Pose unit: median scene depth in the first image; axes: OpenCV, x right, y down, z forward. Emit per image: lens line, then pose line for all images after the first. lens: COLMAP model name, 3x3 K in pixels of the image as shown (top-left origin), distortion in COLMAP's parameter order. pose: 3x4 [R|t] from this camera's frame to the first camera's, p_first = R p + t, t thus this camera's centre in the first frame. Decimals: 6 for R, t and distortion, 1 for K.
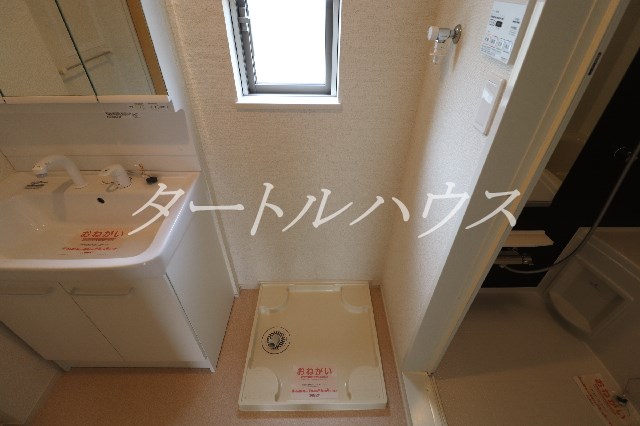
lens RADIAL K [[297.9, 0, 321.5], [0, 297.9, 208.7], [0, 0, 1]] dist [-0.019332, -0.000227]
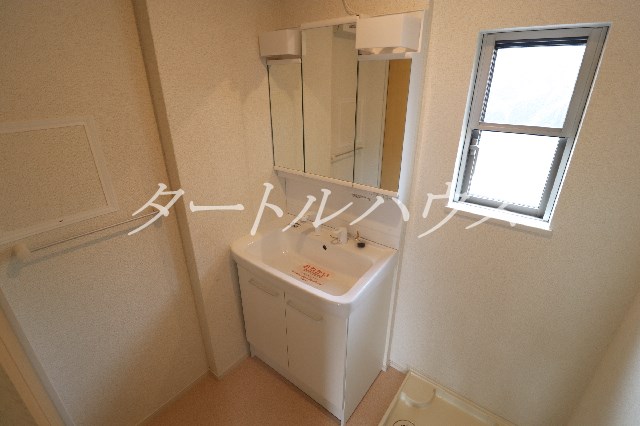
lens RADIAL K [[297.9, 0, 321.5], [0, 297.9, 208.7], [0, 0, 1]] dist [-0.019332, -0.000227]
pose [[0.790504, 0.233862, -0.566049, -0.003928], [-0.372656, 0.917115, -0.141521, 0.008310], [0.486035, 0.322815, 0.812133, -0.211132]]
